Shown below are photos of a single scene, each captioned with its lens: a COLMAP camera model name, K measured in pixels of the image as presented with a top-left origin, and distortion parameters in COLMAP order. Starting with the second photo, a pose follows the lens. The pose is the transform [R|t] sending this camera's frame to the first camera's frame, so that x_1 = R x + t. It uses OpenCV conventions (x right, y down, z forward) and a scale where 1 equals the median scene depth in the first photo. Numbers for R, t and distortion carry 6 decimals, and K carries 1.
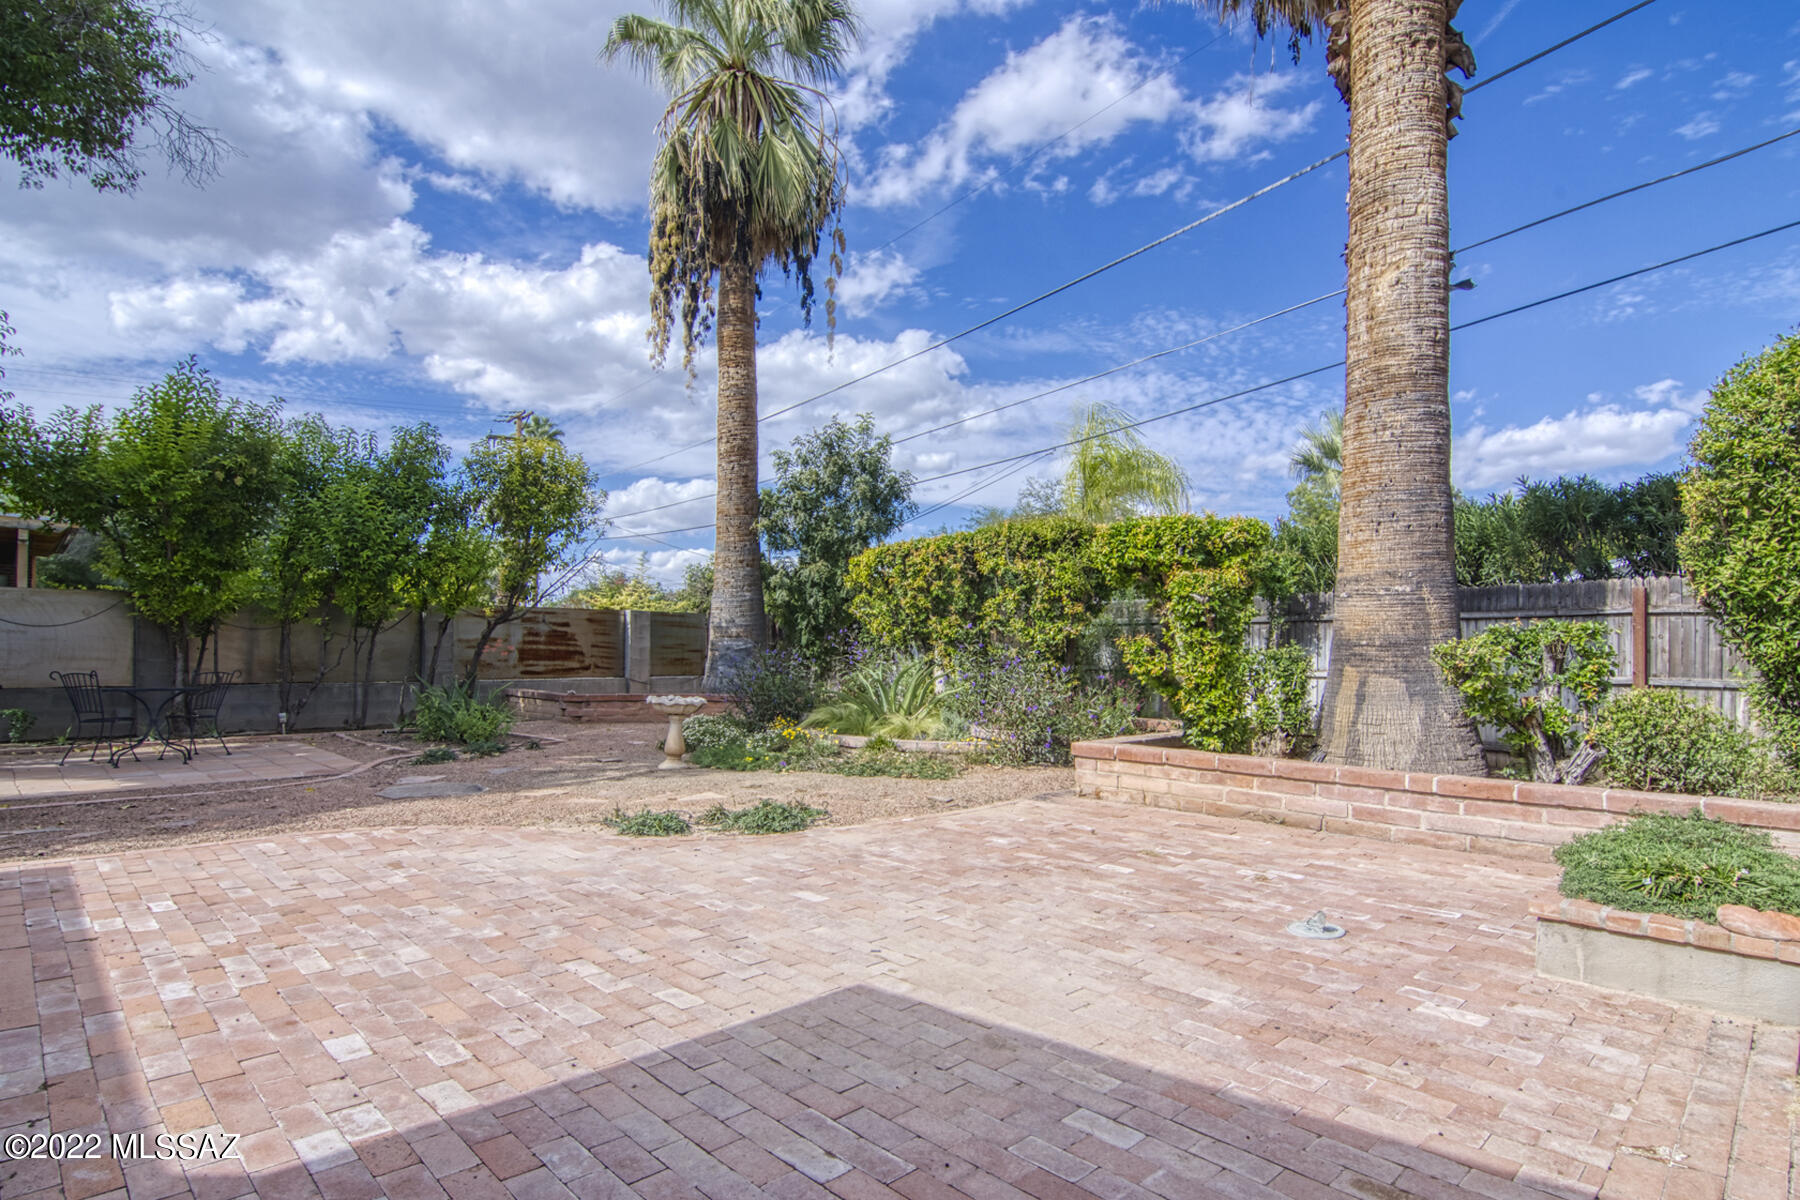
lens RADIAL K [[880.4, 0, 955.9], [0, 880.4, 642.6], [0, 0, 1]] dist [-0.008683, -0.006891]
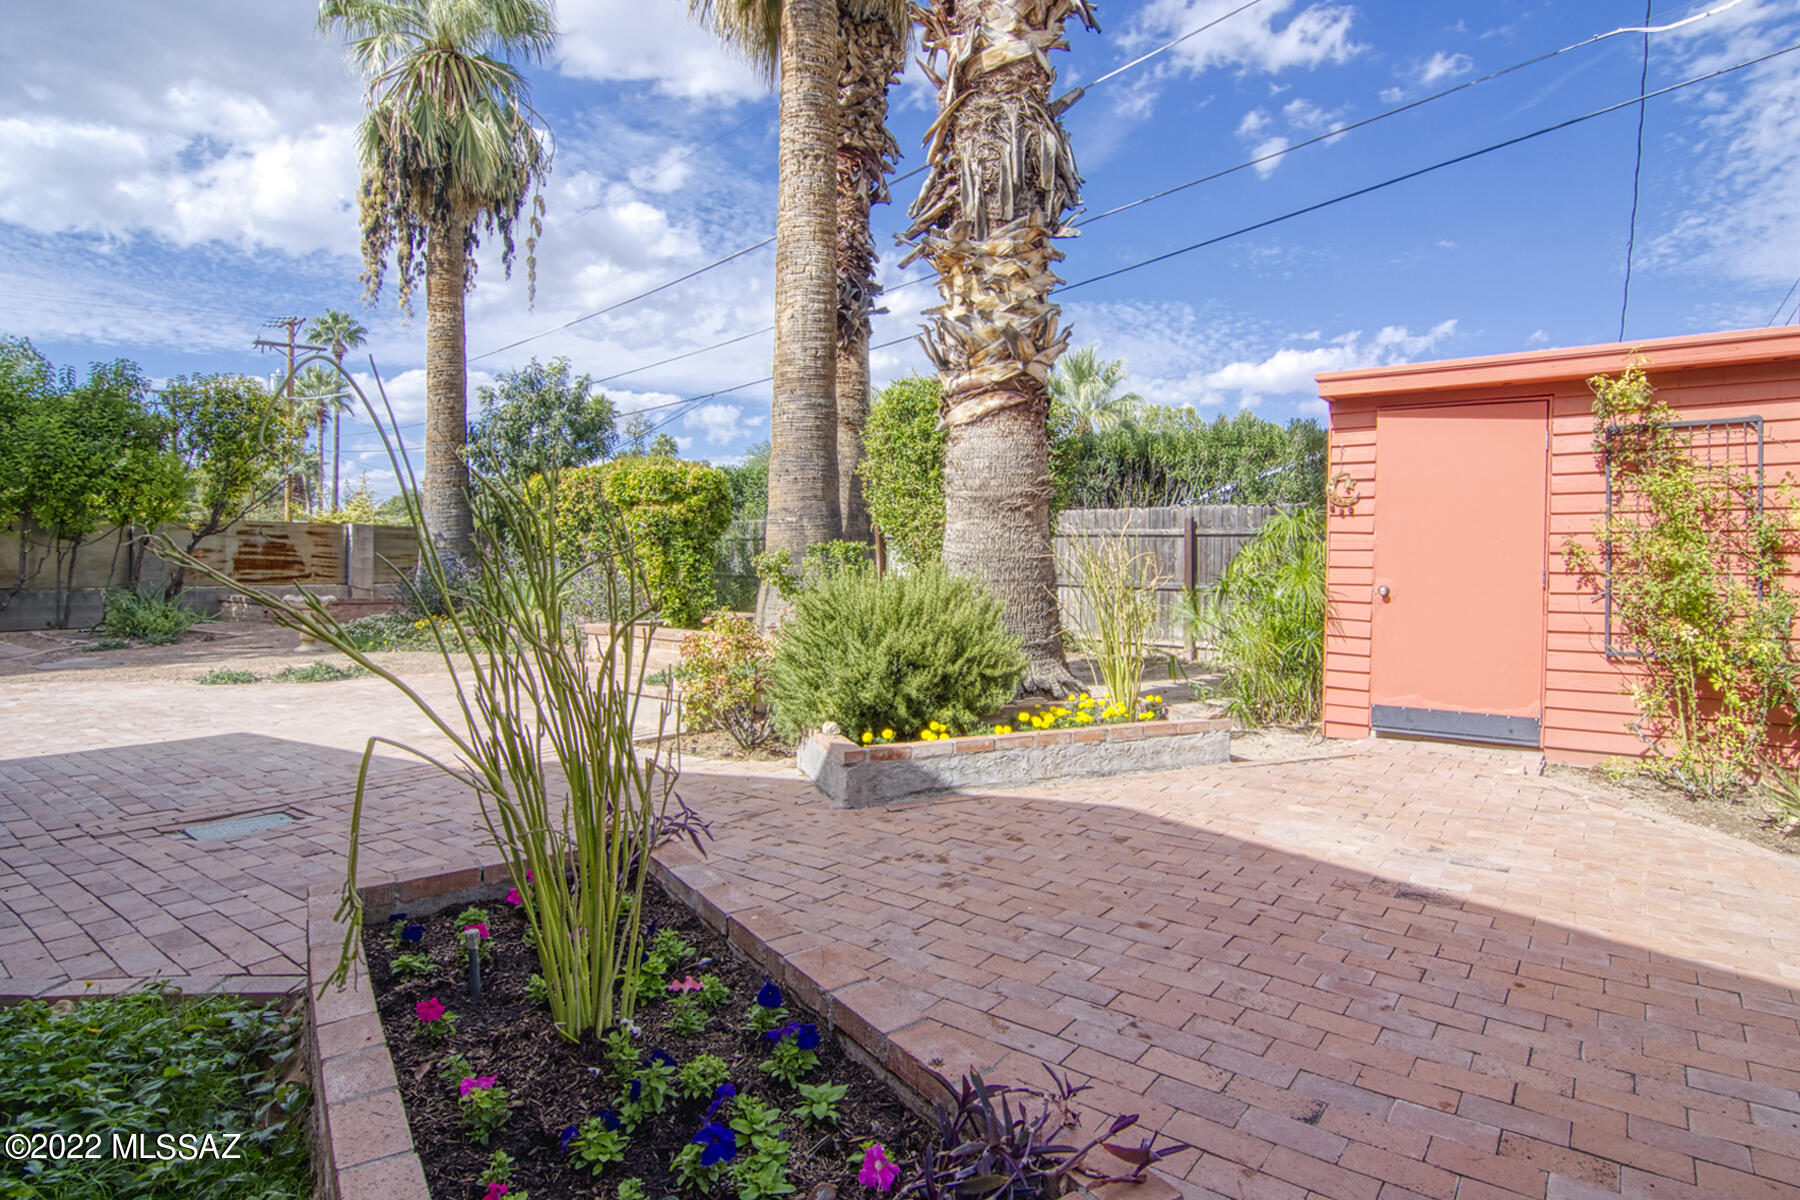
lens RADIAL K [[880.4, 0, 964.0], [0, 880.4, 562.8], [0, 0, 1]] dist [-0.008683, -0.006891]
pose [[0.986752, 0.000341, 0.162236, 0.246806], [-0.002086, 0.999942, 0.010589, -0.001283], [-0.162223, -0.010788, 0.986695, -0.246967]]
